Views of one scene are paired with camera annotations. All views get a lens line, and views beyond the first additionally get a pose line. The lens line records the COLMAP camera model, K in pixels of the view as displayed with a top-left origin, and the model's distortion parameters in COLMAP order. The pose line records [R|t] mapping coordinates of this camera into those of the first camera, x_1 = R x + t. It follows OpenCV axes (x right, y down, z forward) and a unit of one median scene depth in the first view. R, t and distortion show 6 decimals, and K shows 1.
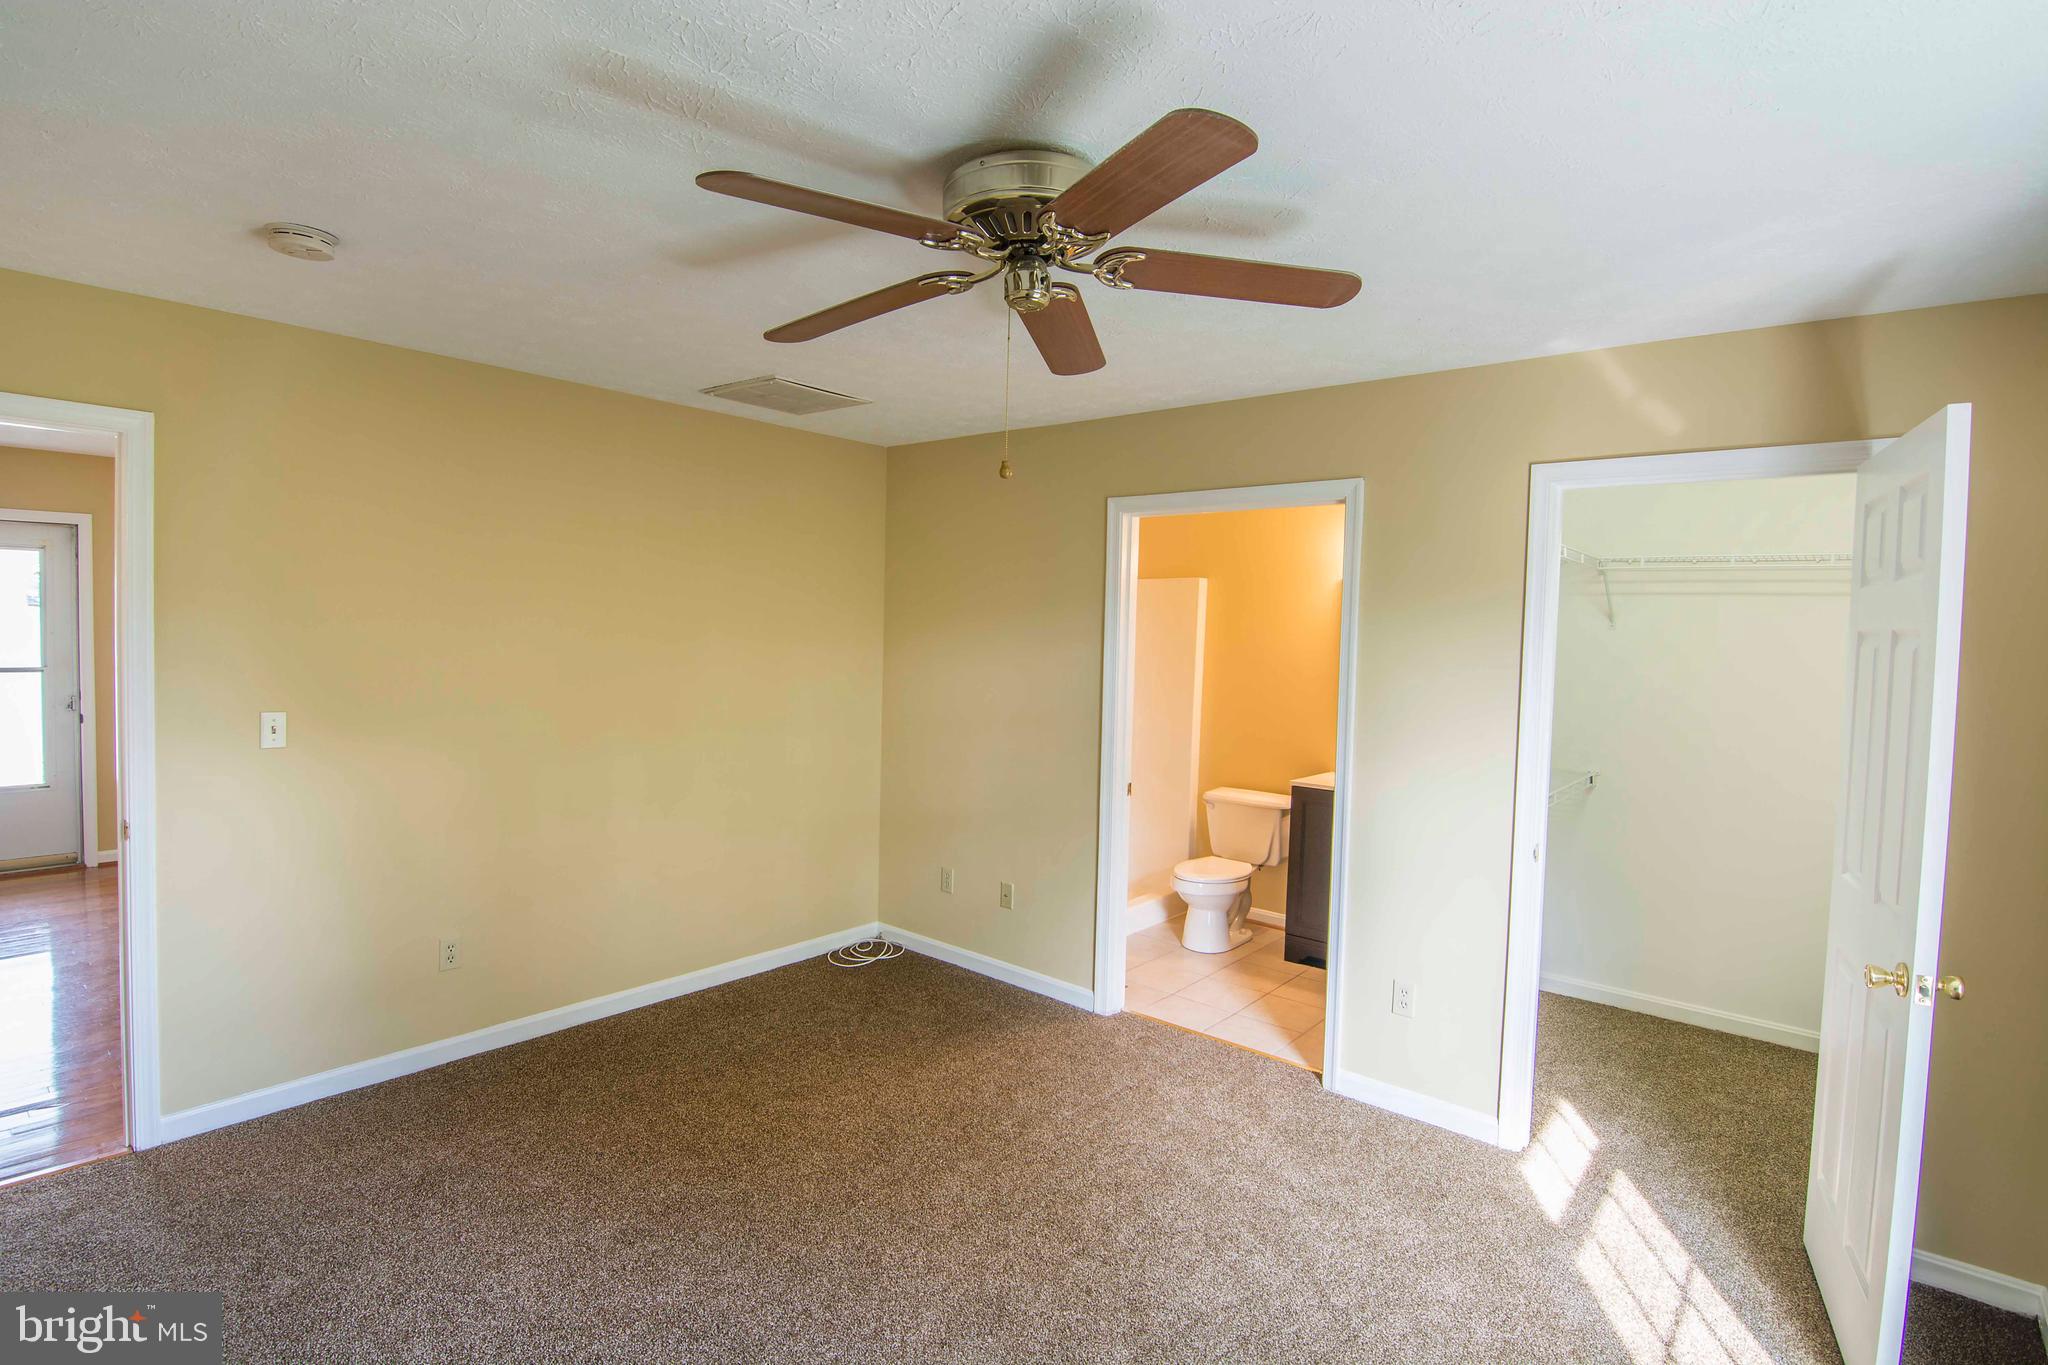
lens RADIAL K [[995.4, 0, 1021.7], [0, 995.4, 677.9], [0, 0, 1]] dist [-0.003417, -0.012600]
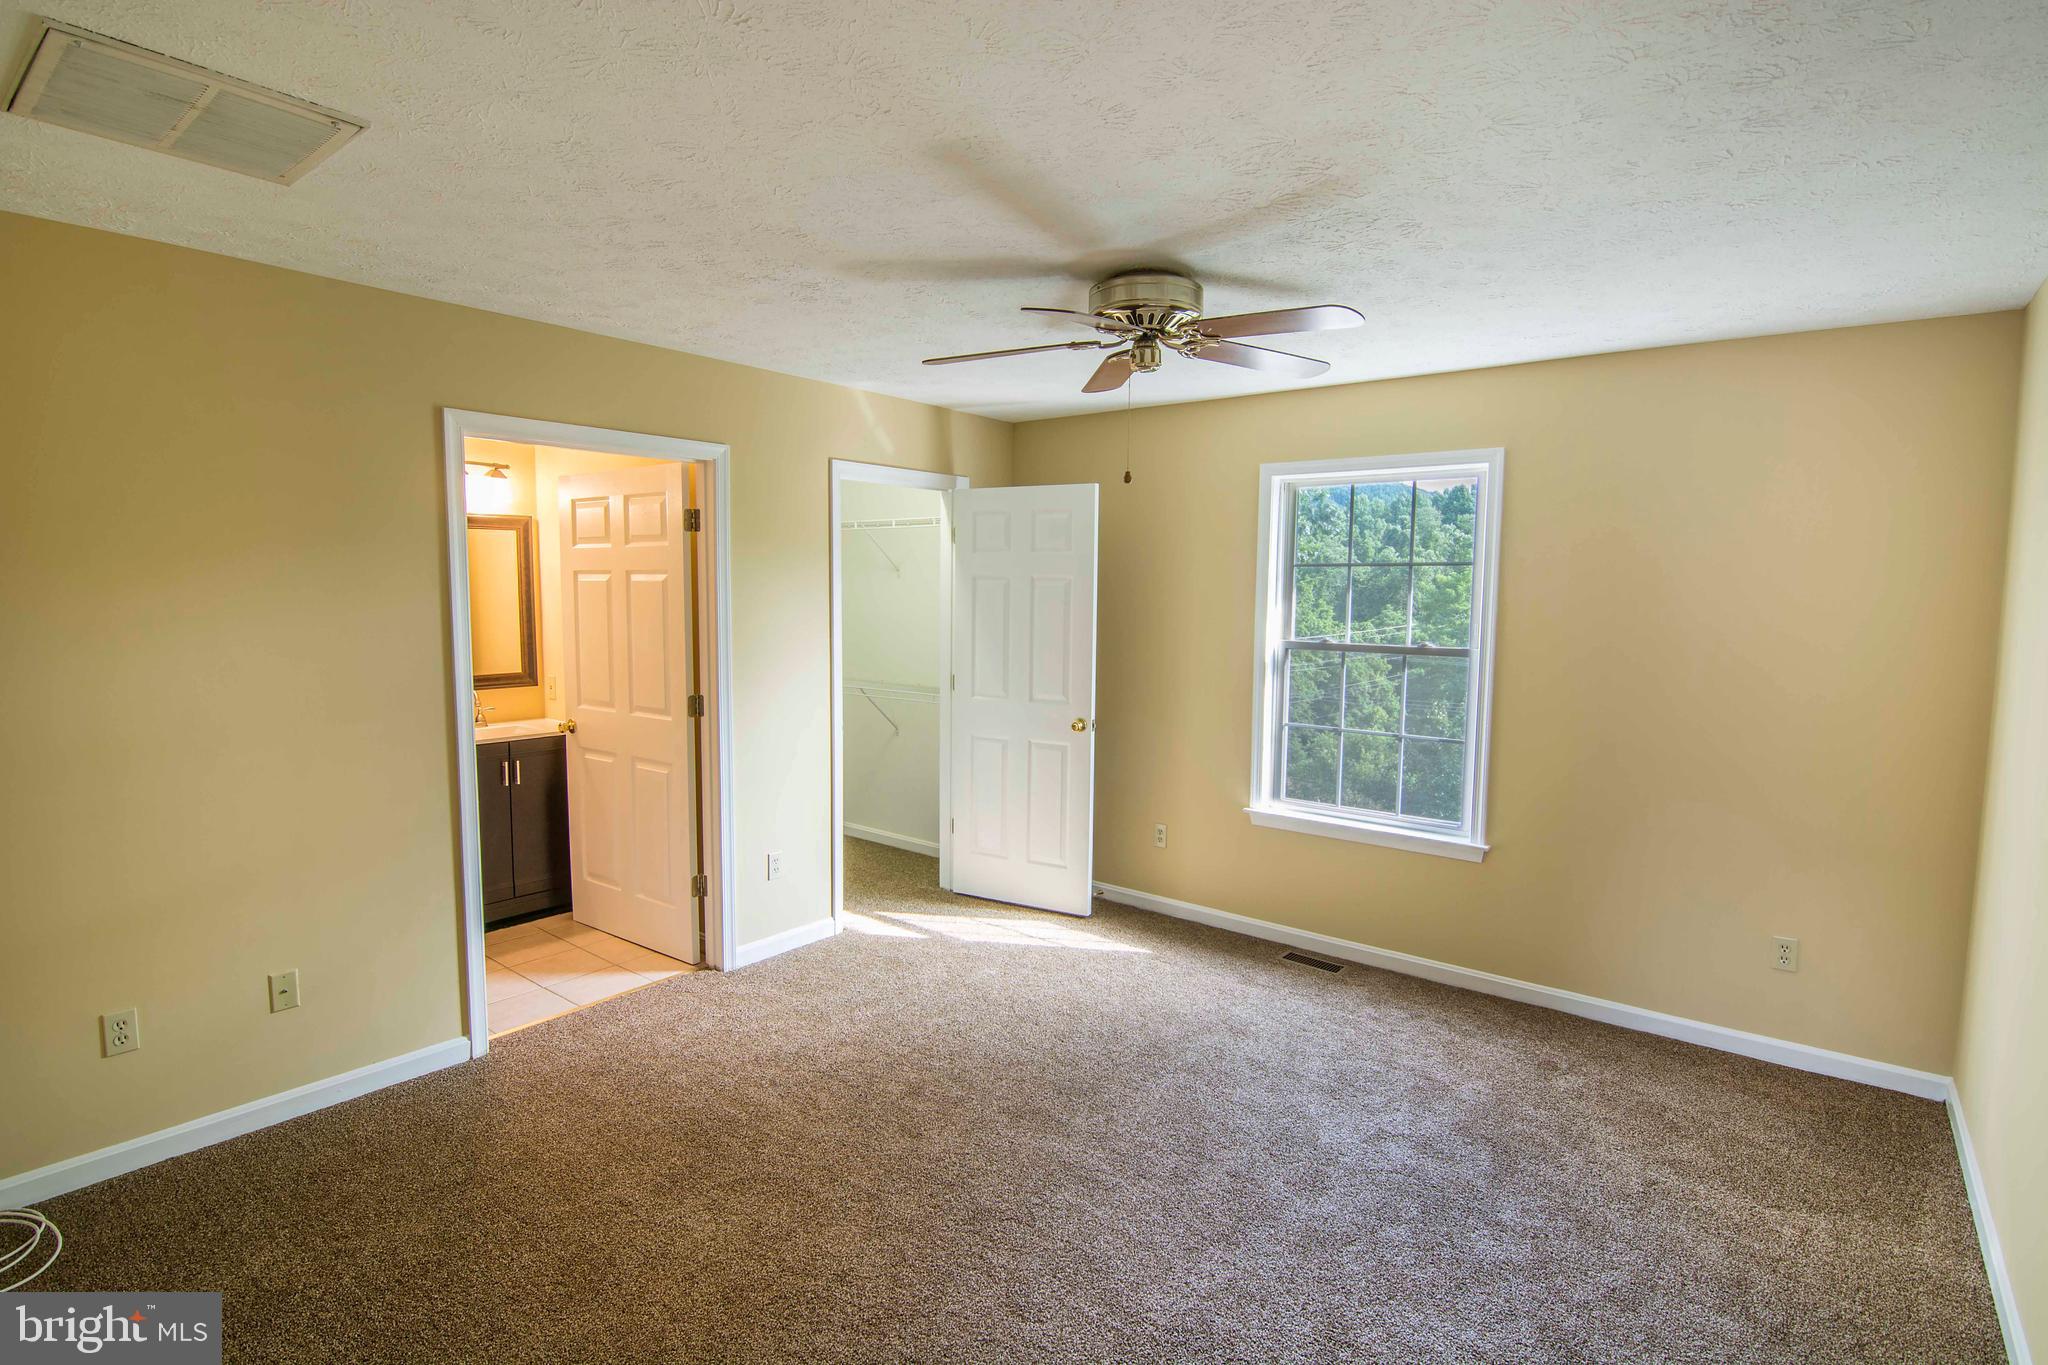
lens RADIAL K [[996.1, 0, 1021.6], [0, 996.1, 666.4], [0, 0, 1]] dist [-0.000451, -0.012391]
pose [[-0.018317, -0.117293, 0.992928, -0.938989], [0.034725, 0.992421, 0.117874, -0.076690], [-0.999229, 0.036638, -0.014105, 0.755772]]
